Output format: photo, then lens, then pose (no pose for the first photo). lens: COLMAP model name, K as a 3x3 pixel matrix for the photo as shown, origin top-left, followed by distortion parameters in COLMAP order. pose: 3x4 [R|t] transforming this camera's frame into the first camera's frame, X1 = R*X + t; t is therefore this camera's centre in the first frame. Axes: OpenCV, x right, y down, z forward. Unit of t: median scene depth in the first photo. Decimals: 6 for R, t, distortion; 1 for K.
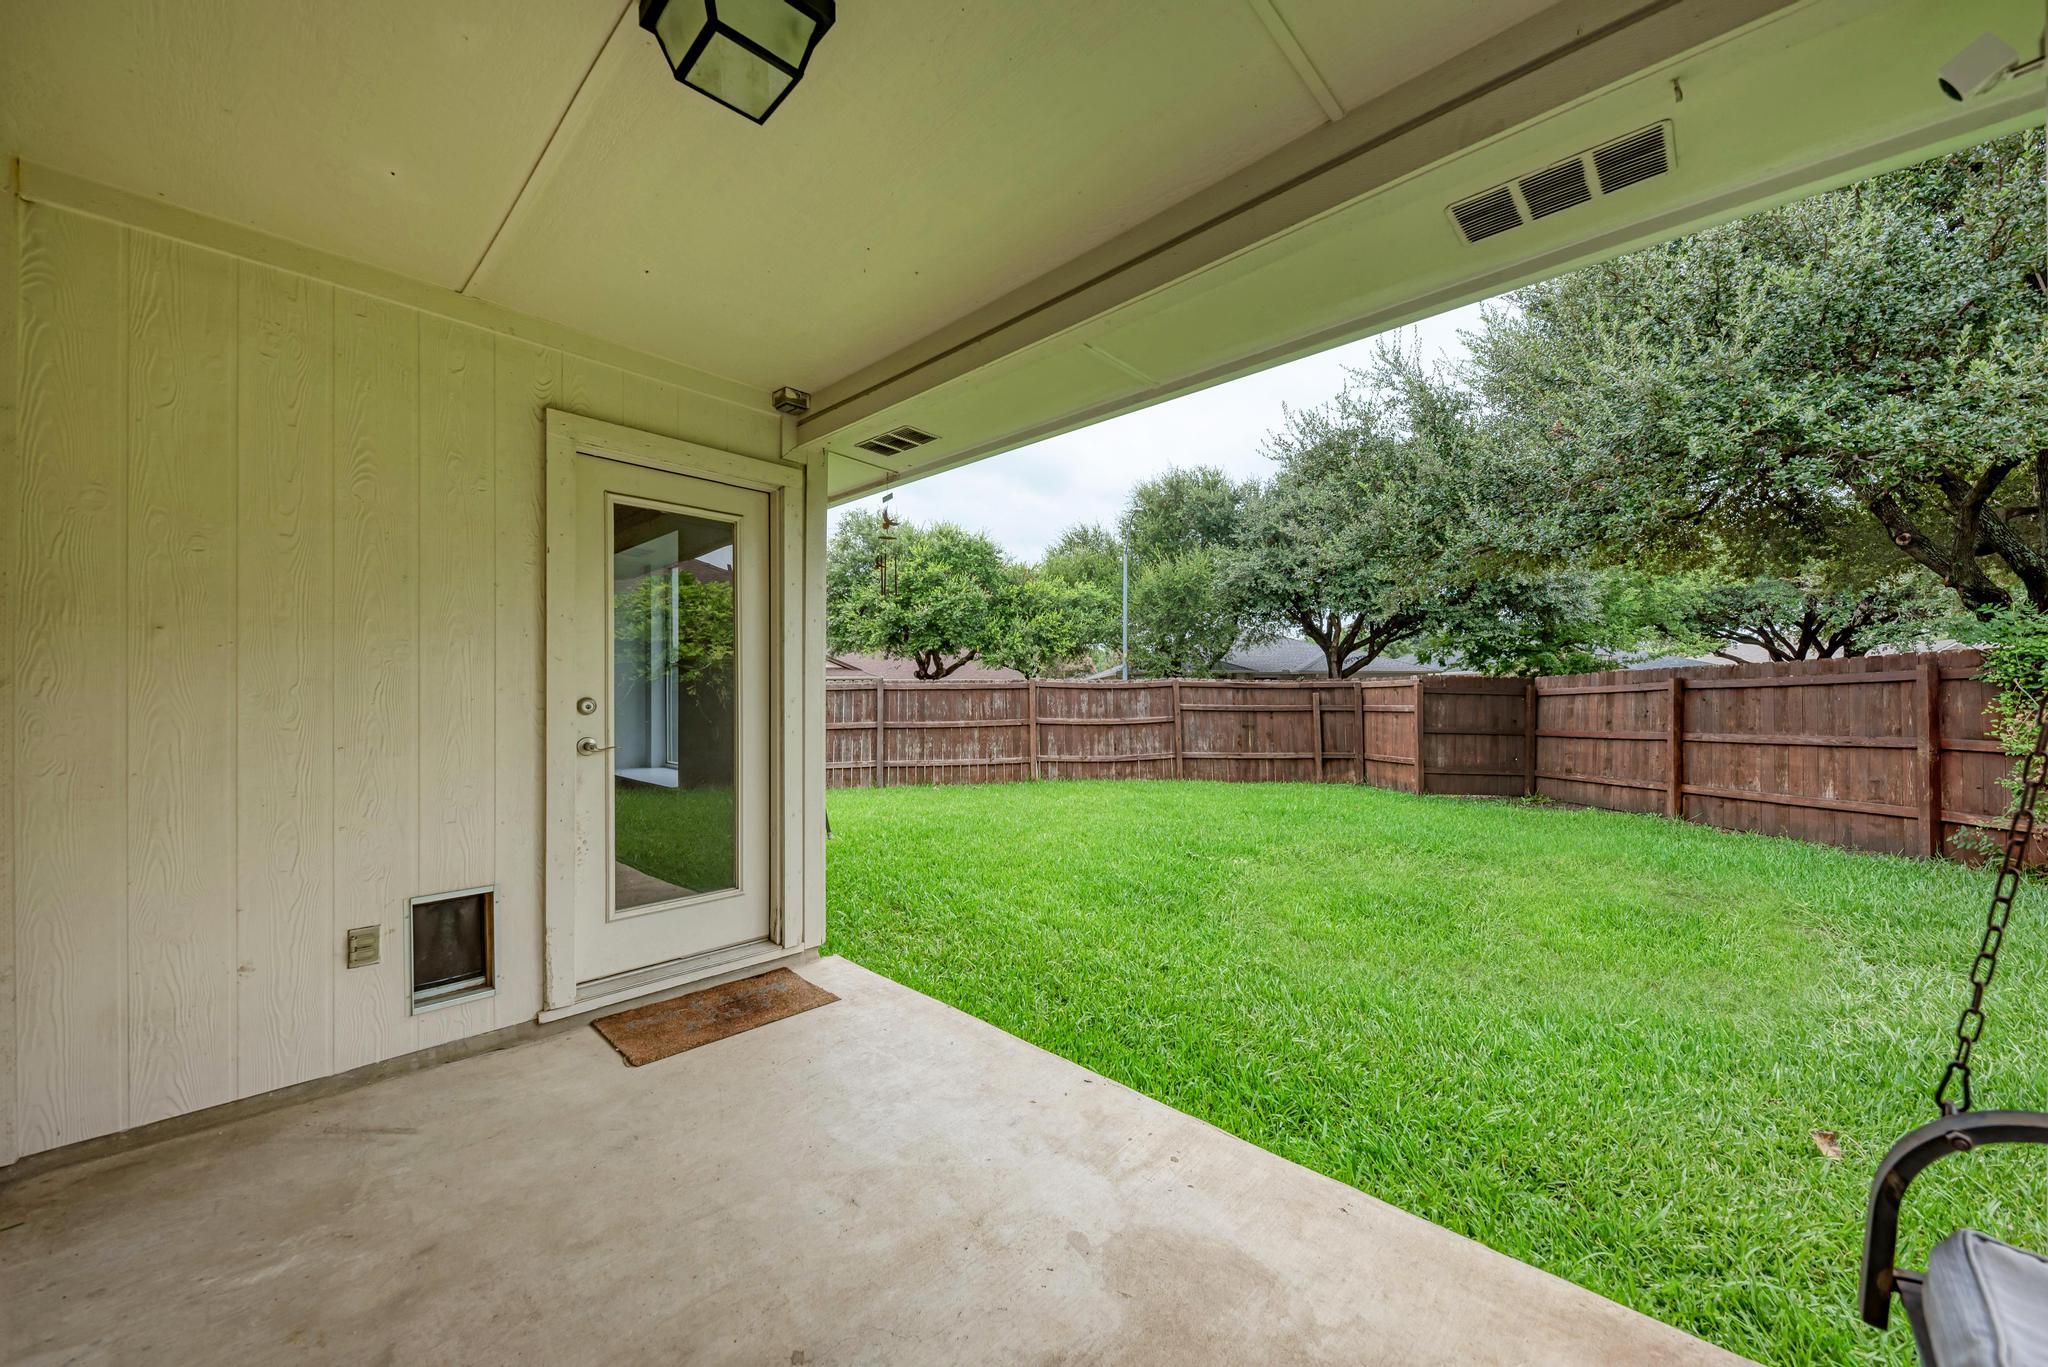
lens RADIAL K [[748.9, 0, 1023.2], [0, 748.9, 691.4], [0, 0, 1]] dist [-0.001300, -0.000468]
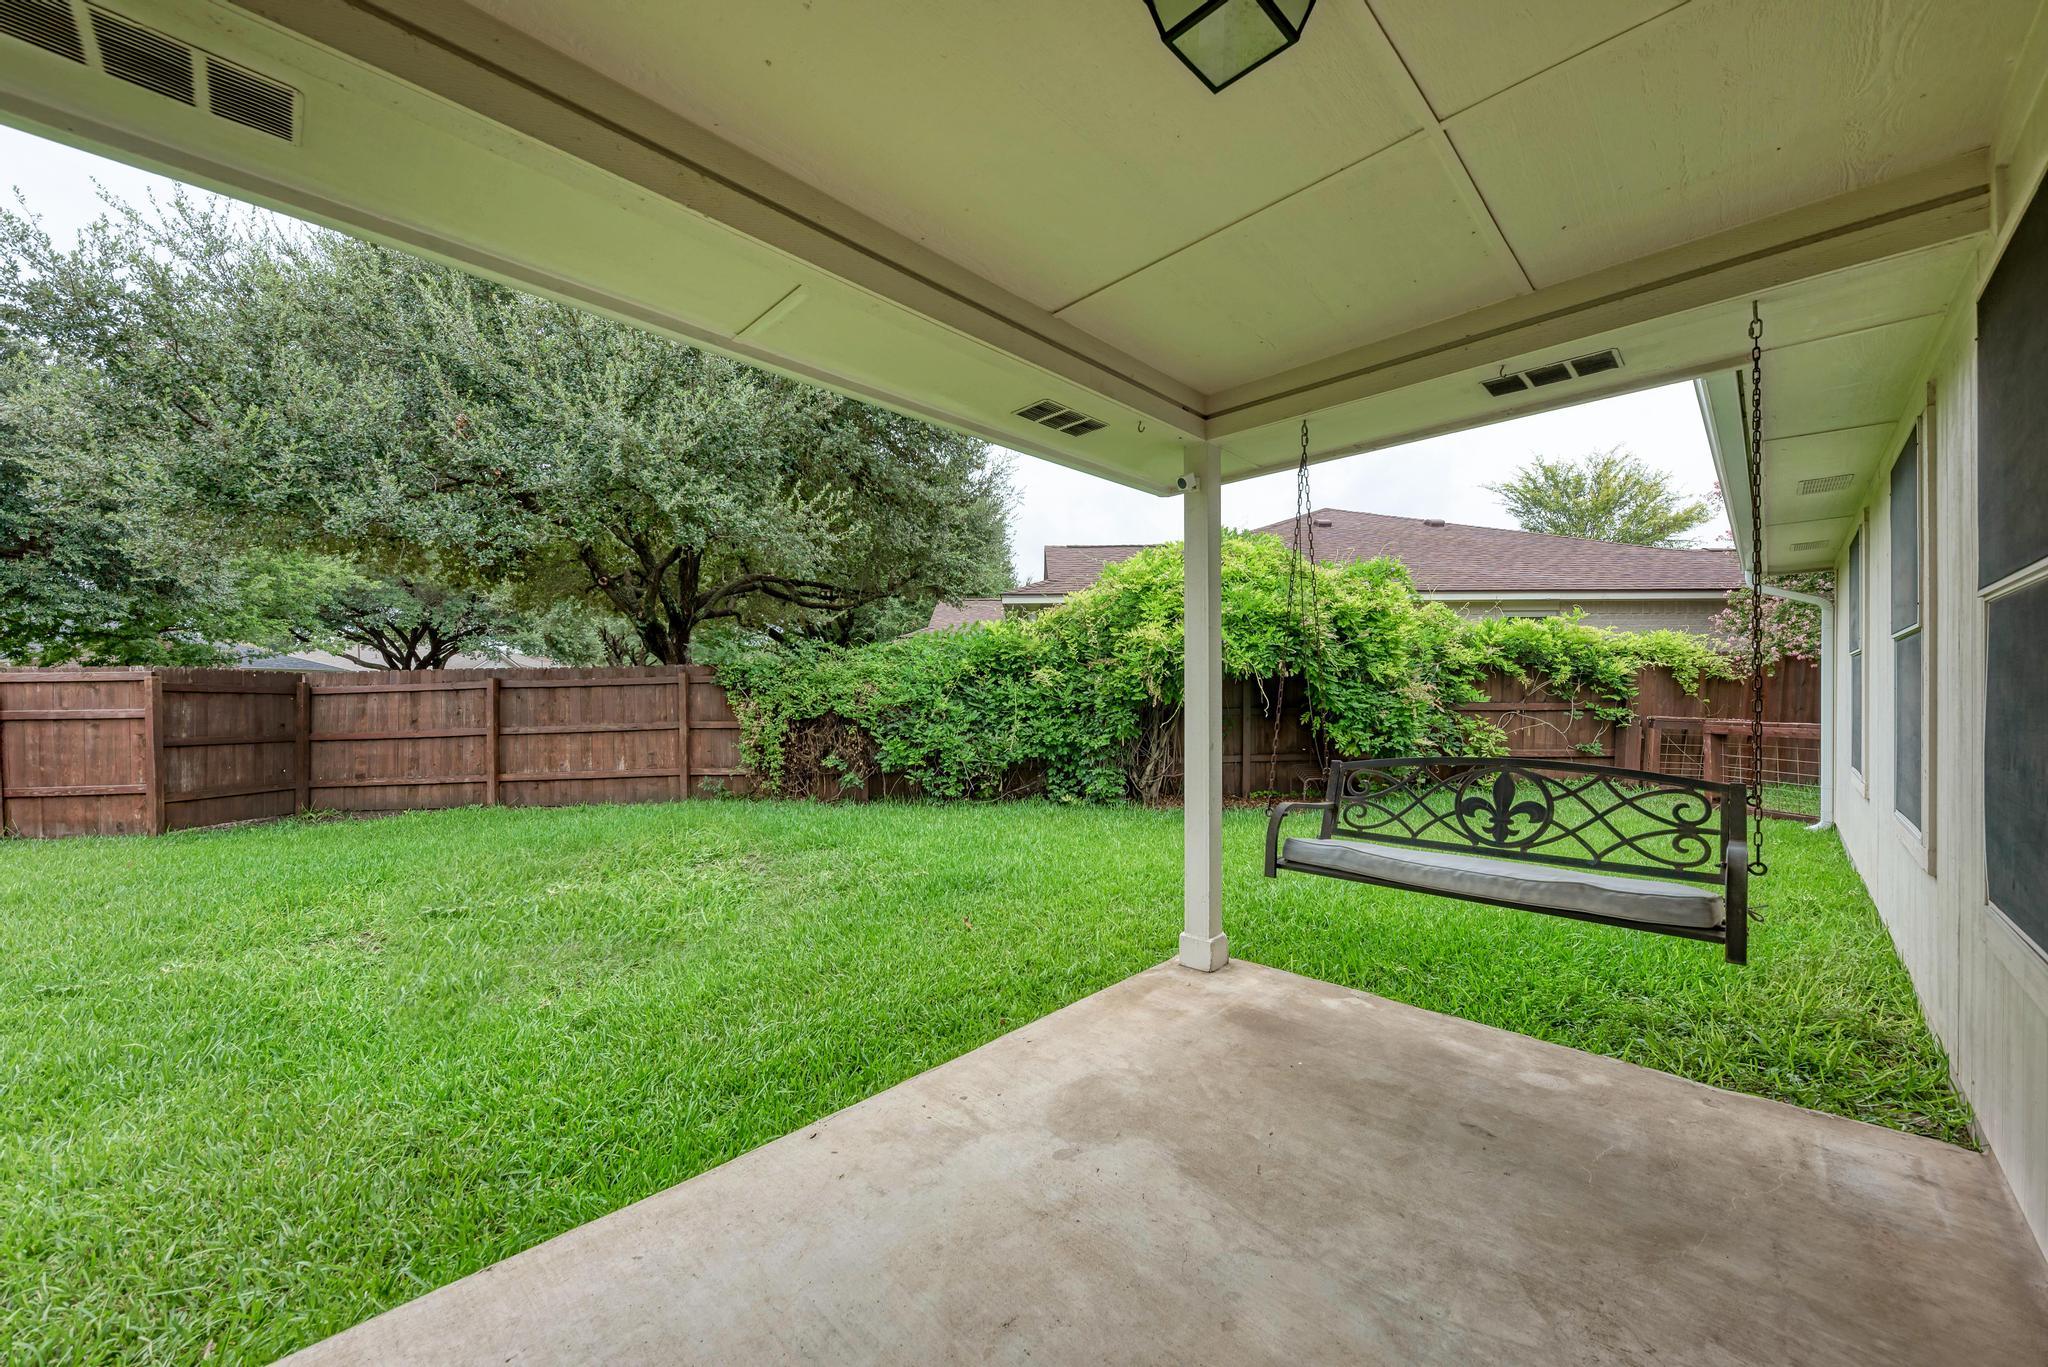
lens RADIAL K [[748.9, 0, 1028.9], [0, 748.9, 690.6], [0, 0, 1]] dist [-0.001300, -0.000468]
pose [[0.002950, 0.002509, 0.999993, -0.177195], [-0.003604, 0.999990, -0.002498, 0.000350], [-0.999989, -0.003597, 0.002959, 0.167718]]
